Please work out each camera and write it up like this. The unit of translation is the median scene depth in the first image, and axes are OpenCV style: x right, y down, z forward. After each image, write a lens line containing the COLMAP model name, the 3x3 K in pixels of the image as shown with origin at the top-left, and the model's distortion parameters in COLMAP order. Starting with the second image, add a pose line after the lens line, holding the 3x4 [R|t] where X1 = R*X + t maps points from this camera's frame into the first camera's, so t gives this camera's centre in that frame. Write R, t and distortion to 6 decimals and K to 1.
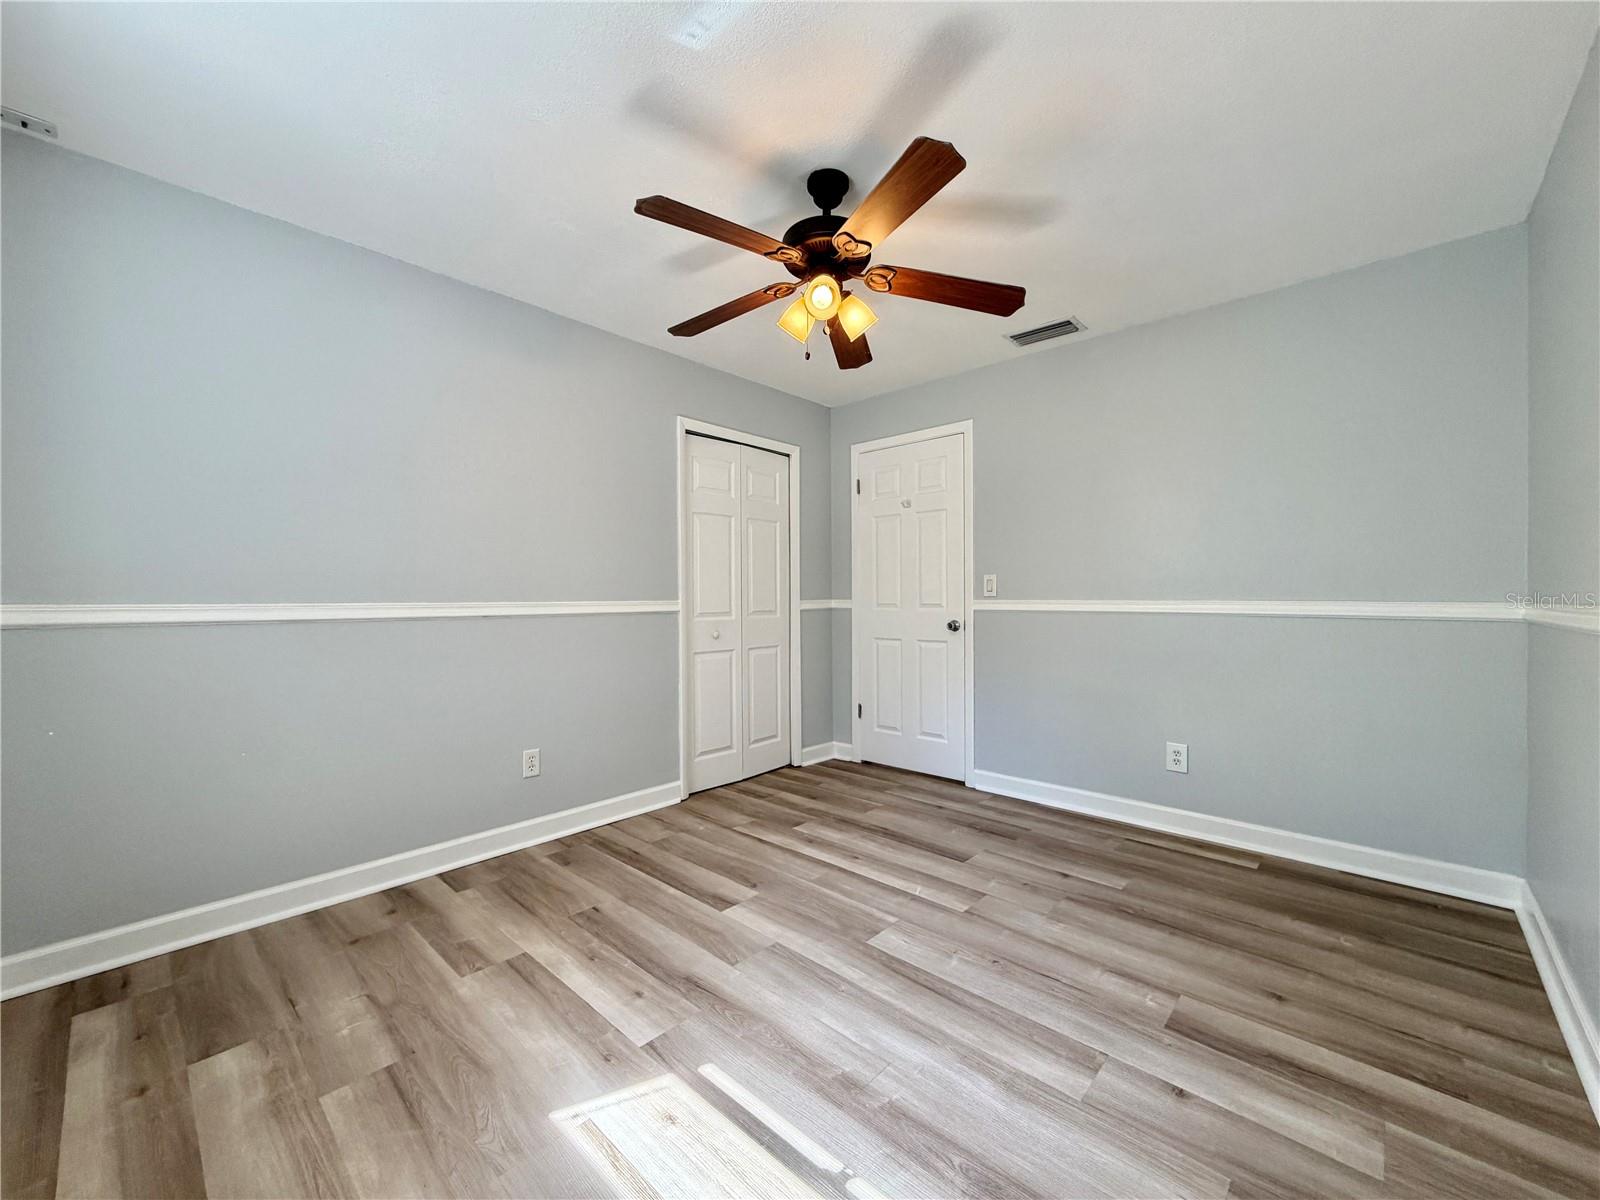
lens RADIAL K [[642.5, 0, 814.8], [0, 642.5, 600.0], [0, 0, 1]] dist [-0.001299, -0.000038]
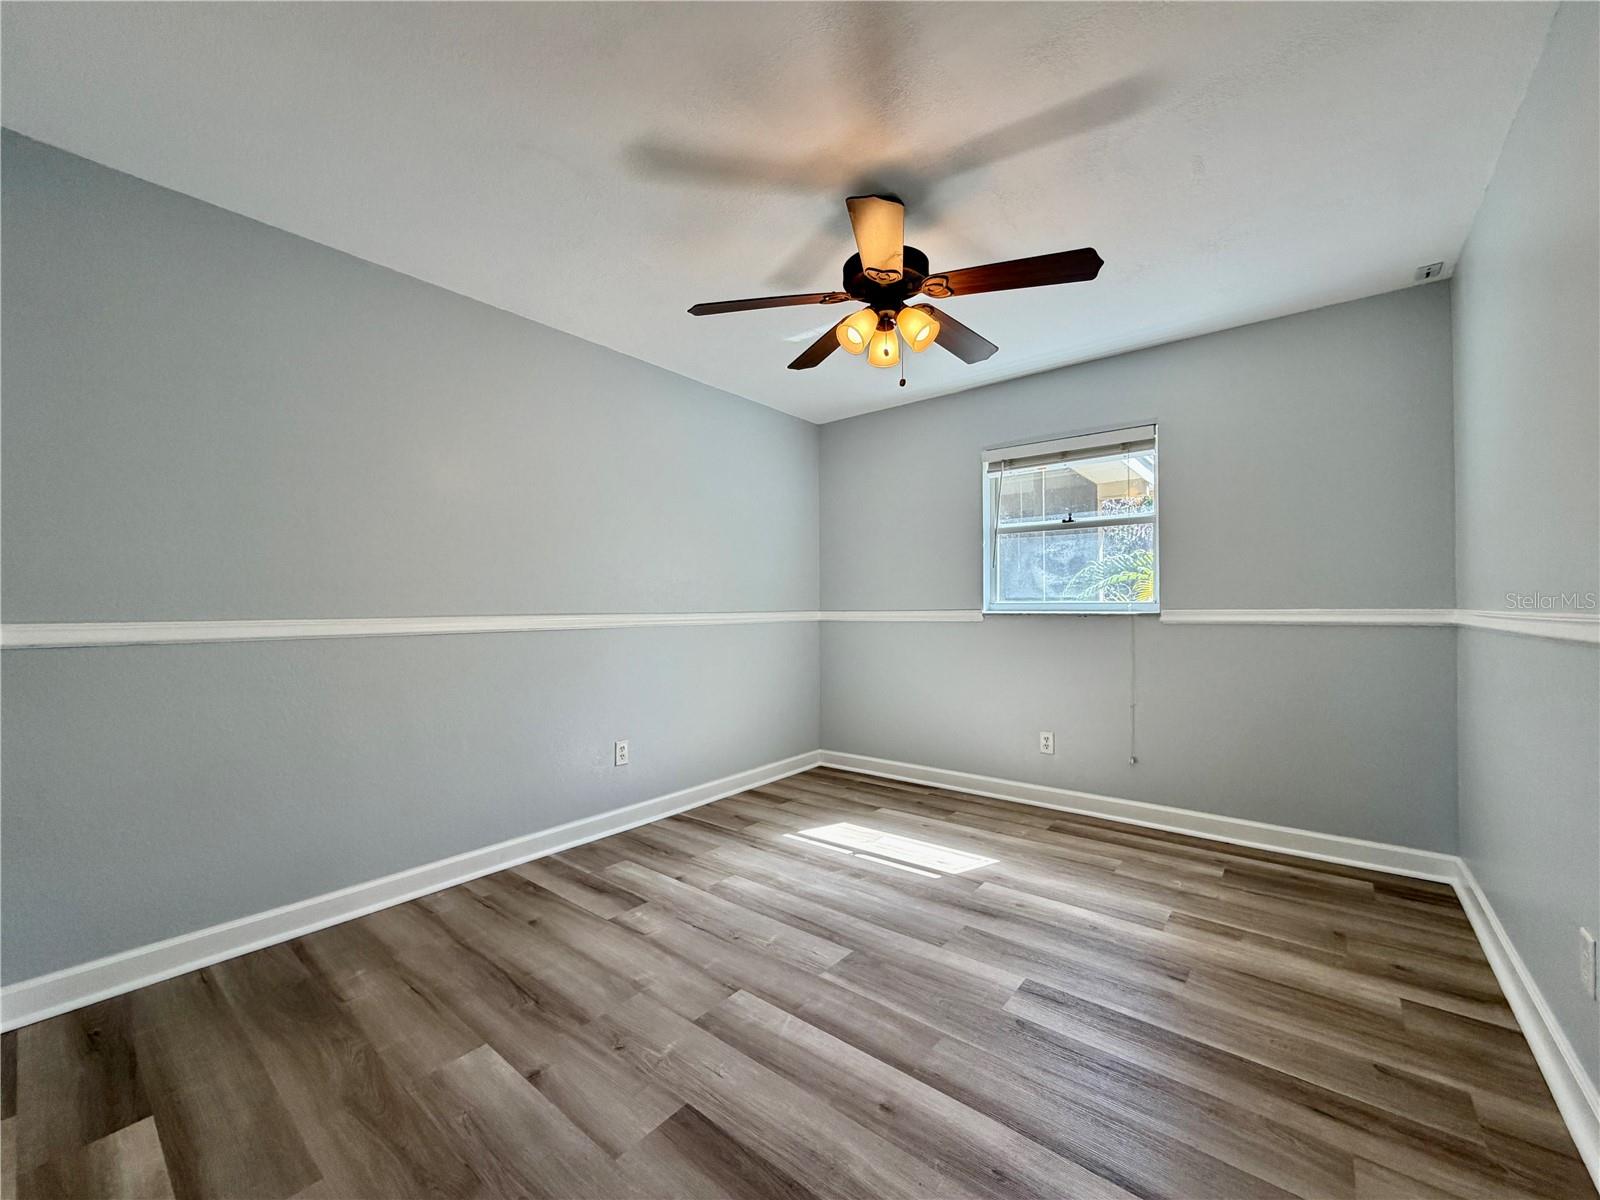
lens RADIAL K [[642.5, 0, 807.9], [0, 642.5, 614.3], [0, 0, 1]] dist [-0.001299, -0.000038]
pose [[-0.998444, 0.009123, -0.055006, 0.202696], [0.008369, 0.999868, 0.013915, -0.012376], [0.055126, 0.013433, -0.998389, 1.999465]]
